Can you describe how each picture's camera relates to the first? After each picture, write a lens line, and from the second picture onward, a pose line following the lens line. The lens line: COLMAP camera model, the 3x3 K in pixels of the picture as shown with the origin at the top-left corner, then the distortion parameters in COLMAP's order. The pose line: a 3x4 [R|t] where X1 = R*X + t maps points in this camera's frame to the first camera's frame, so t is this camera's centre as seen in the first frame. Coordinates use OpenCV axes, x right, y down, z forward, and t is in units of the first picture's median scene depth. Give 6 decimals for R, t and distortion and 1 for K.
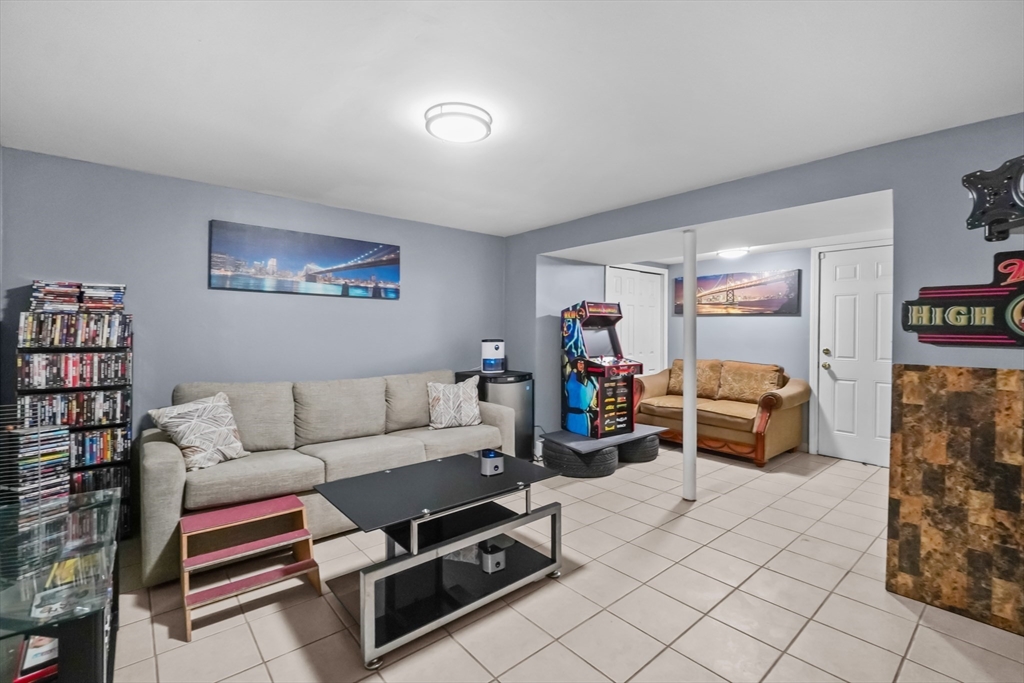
lens RADIAL K [[448.7, 0, 507.8], [0, 448.7, 339.5], [0, 0, 1]] dist [-0.002087, -0.000496]
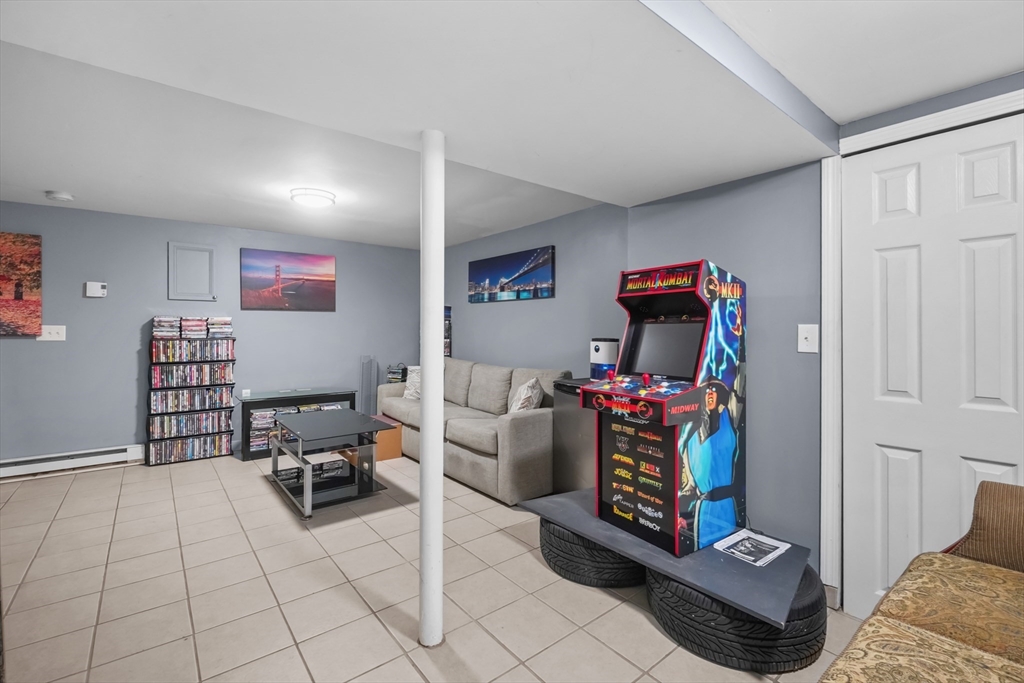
lens RADIAL K [[448.7, 0, 507.8], [0, 448.7, 339.5], [0, 0, 1]] dist [-0.002087, -0.000496]
pose [[-0.027314, 0.017311, -0.999477, 0.808657], [-0.019051, 0.999659, 0.017835, -0.009560], [0.999445, 0.019528, -0.026975, 0.955805]]
